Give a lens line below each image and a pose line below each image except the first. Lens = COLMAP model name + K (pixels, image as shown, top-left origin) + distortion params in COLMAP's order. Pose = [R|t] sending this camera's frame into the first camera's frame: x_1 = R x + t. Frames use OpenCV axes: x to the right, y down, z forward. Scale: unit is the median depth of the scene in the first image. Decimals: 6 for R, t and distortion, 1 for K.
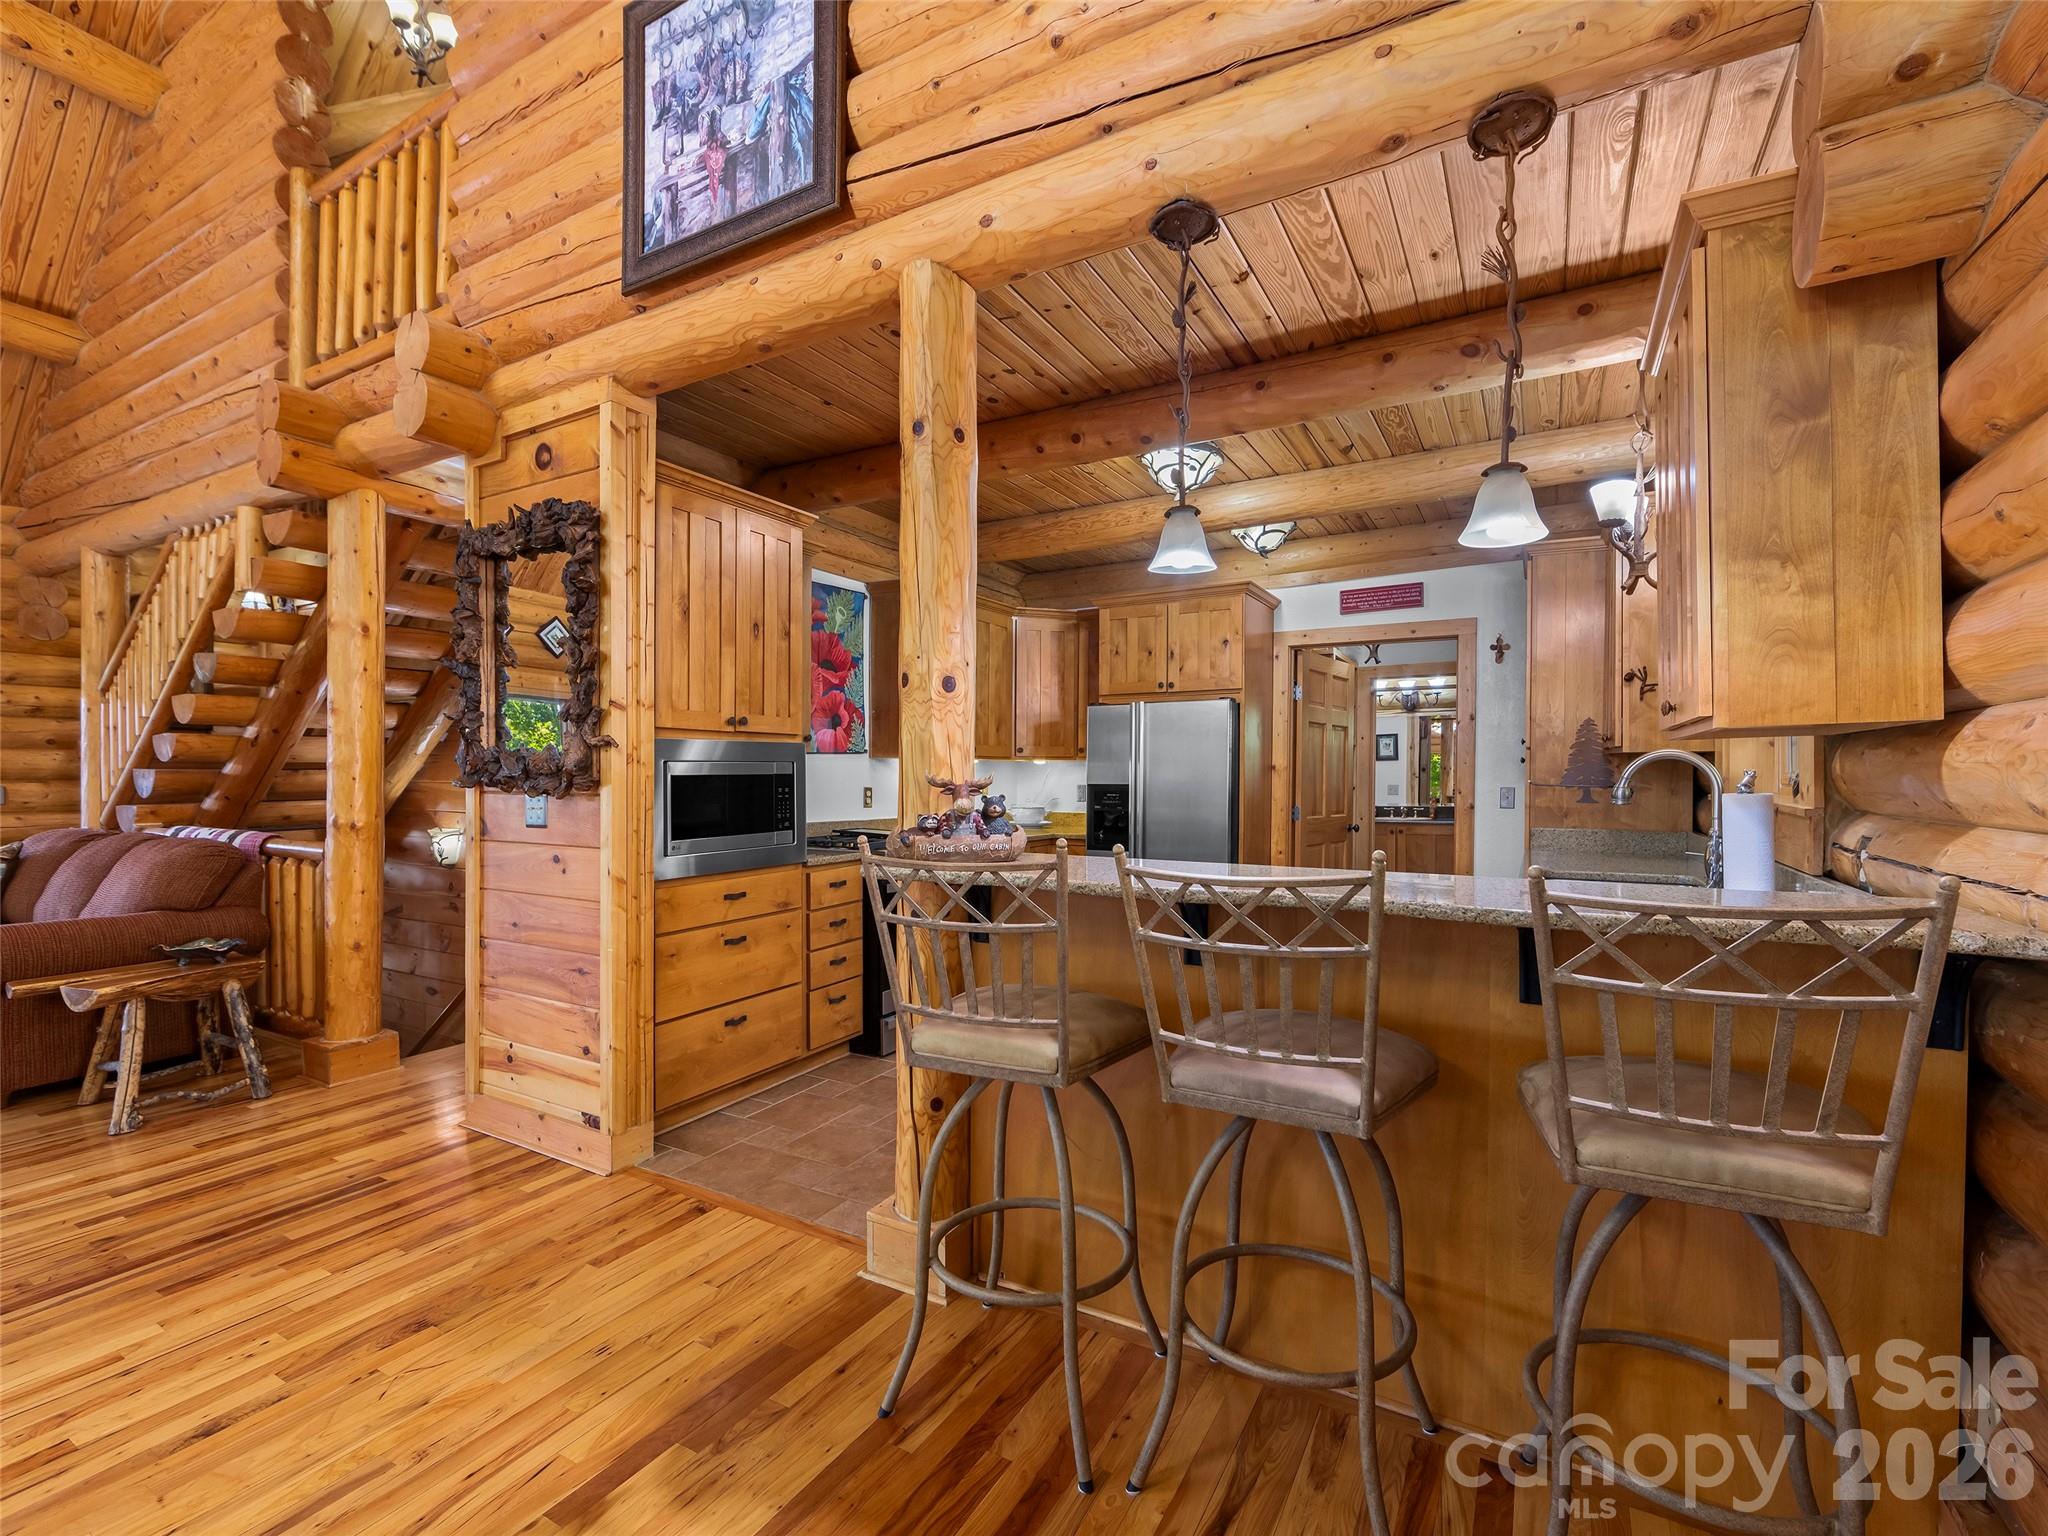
lens RADIAL K [[912.9, 0, 1037.5], [0, 912.9, 787.9], [0, 0, 1]] dist [-0.008405, 0.000624]
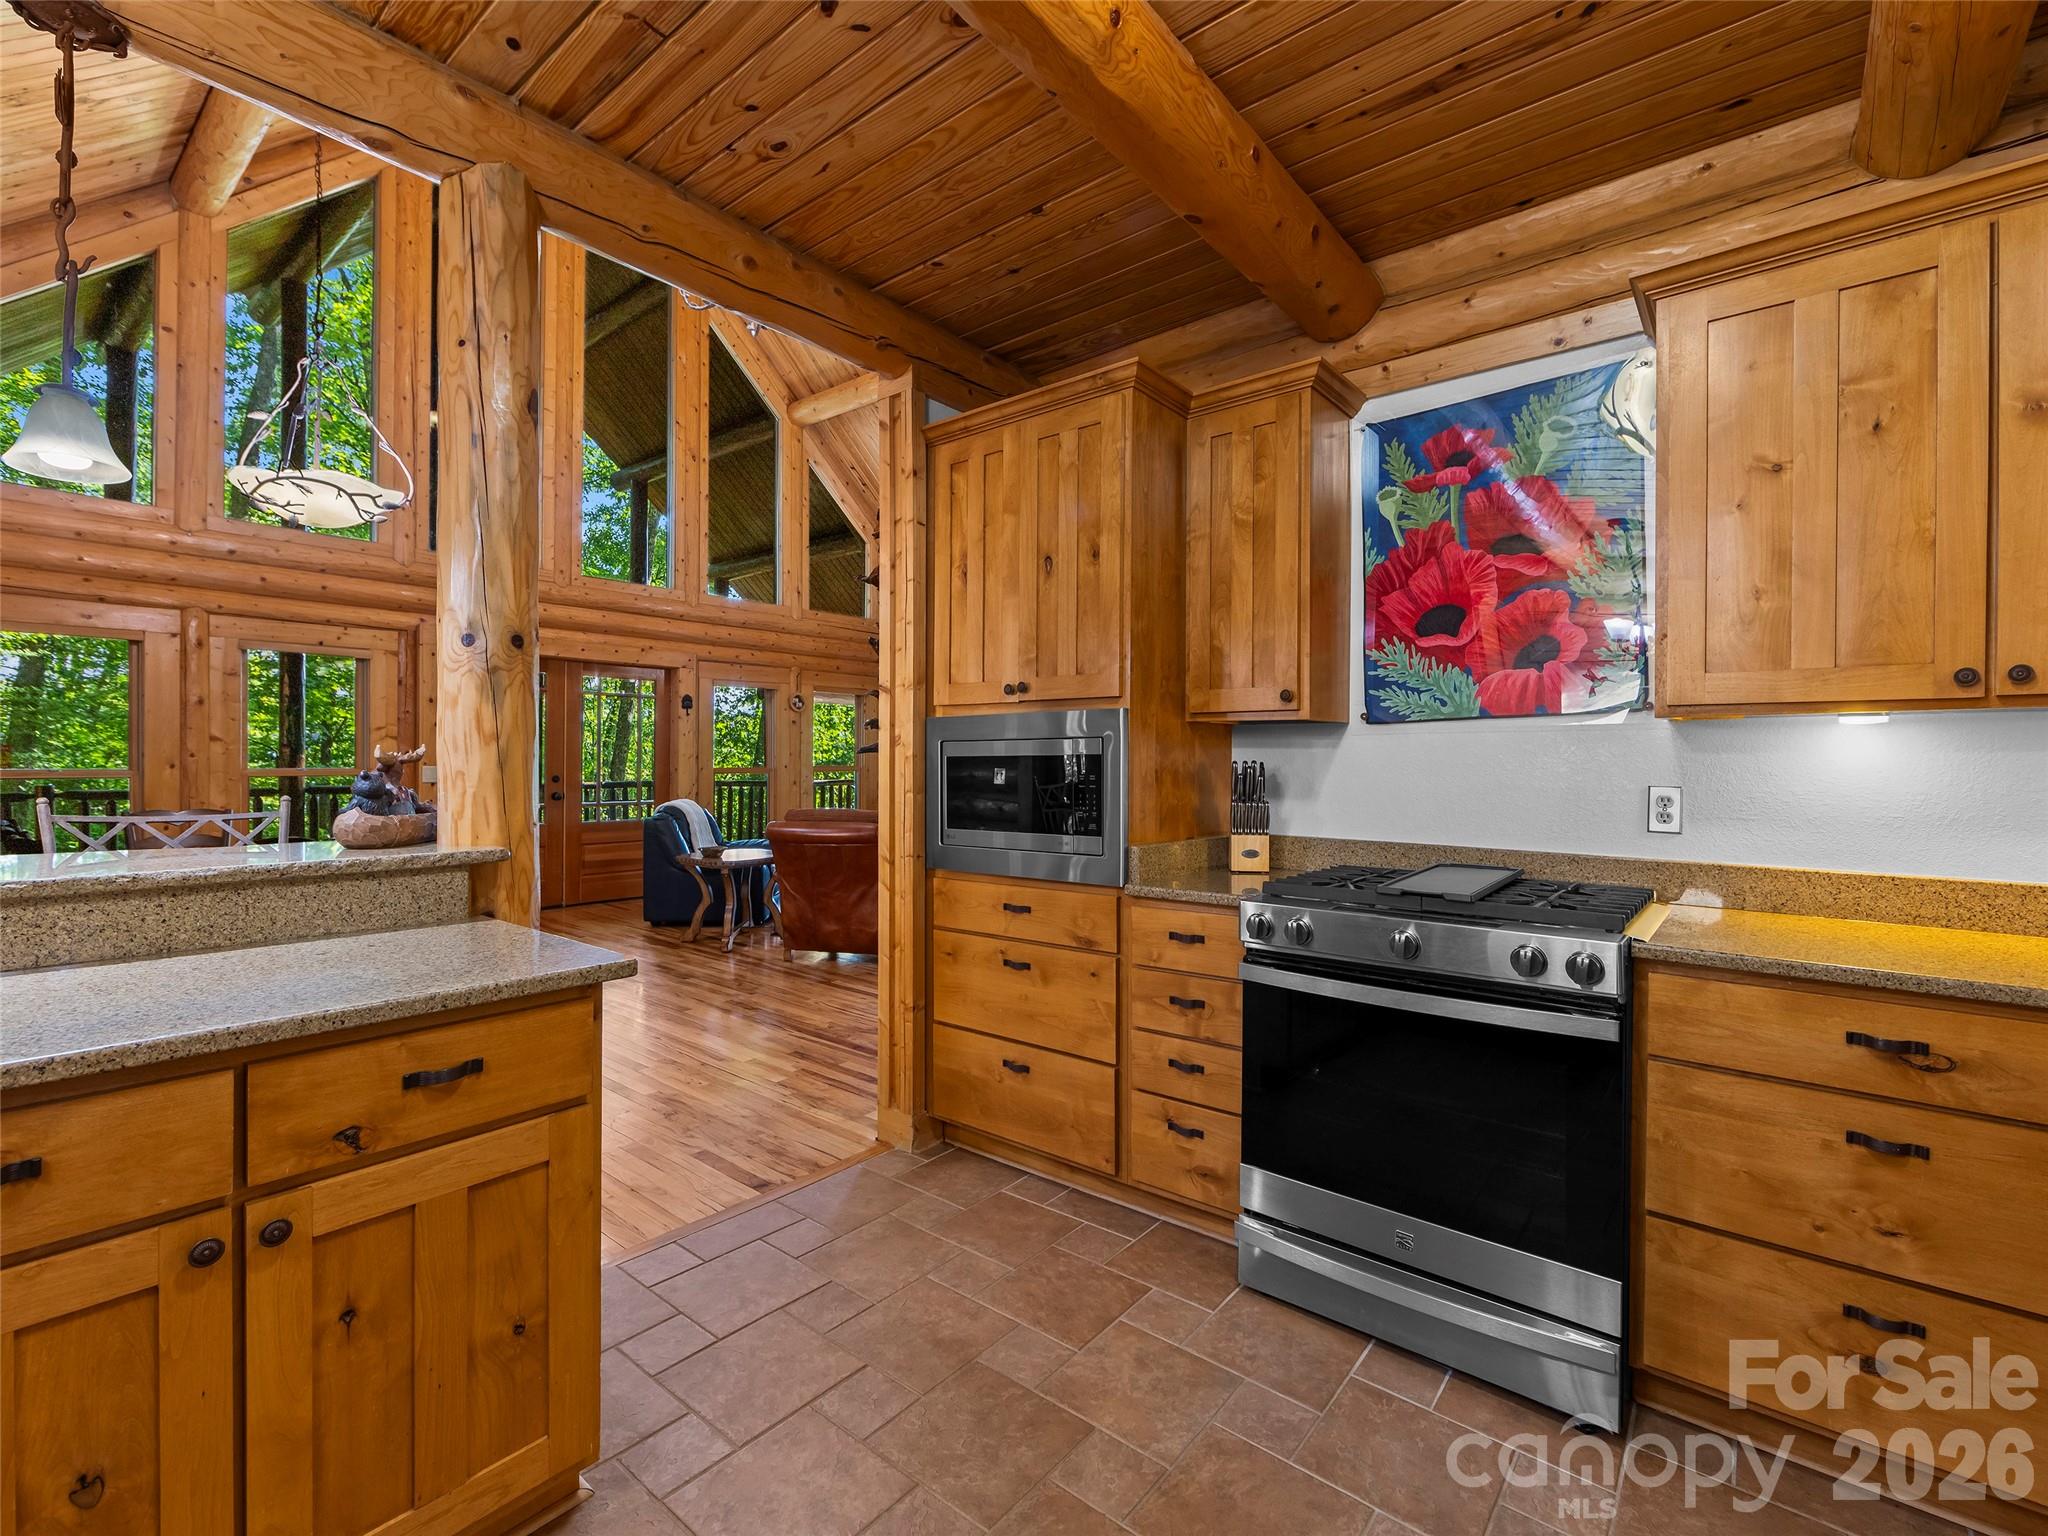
lens RADIAL K [[907.7, 0, 1022.8], [0, 907.7, 763.9], [0, 0, 1]] dist [-0.001021, -0.000303]
pose [[-0.178834, -0.001268, -0.983879, 0.310662], [-0.021306, 0.999770, 0.002584, -0.006579], [0.983649, 0.021424, -0.178819, 0.795987]]
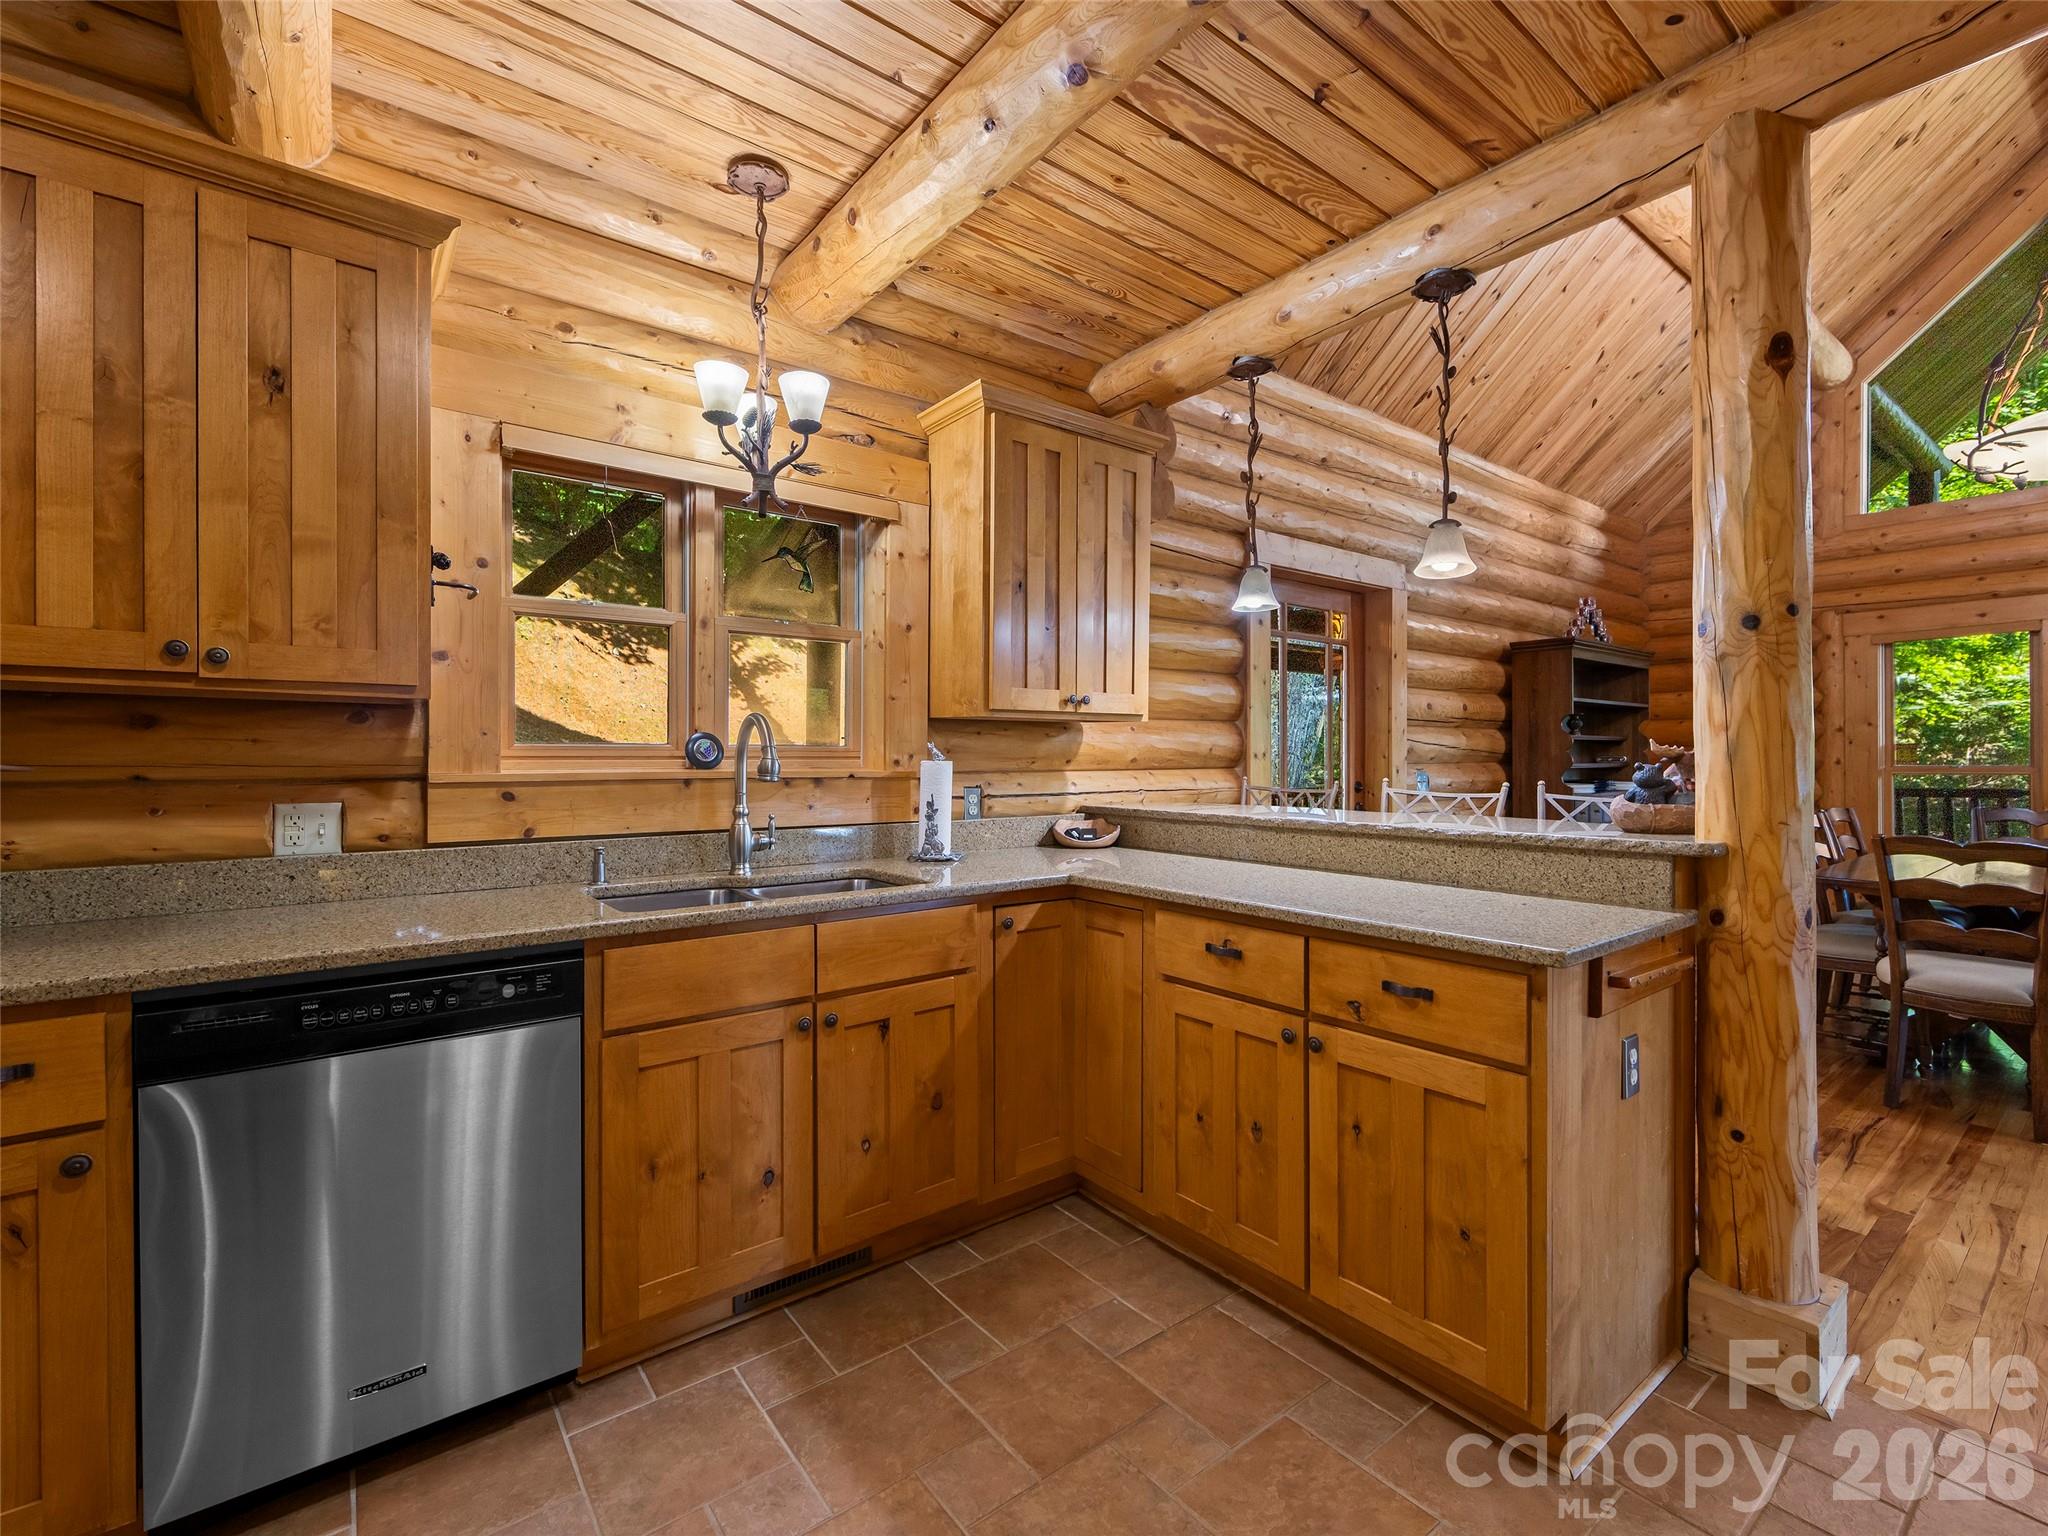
lens RADIAL K [[908.7, 0, 1034.1], [0, 908.7, 758.0], [0, 0, 1]] dist [-0.000968, -0.000003]
pose [[-0.922673, -0.000169, 0.385584, 0.085690], [0.006648, 0.999844, 0.016346, -0.007786], [-0.385527, 0.017646, -0.922528, 0.954505]]
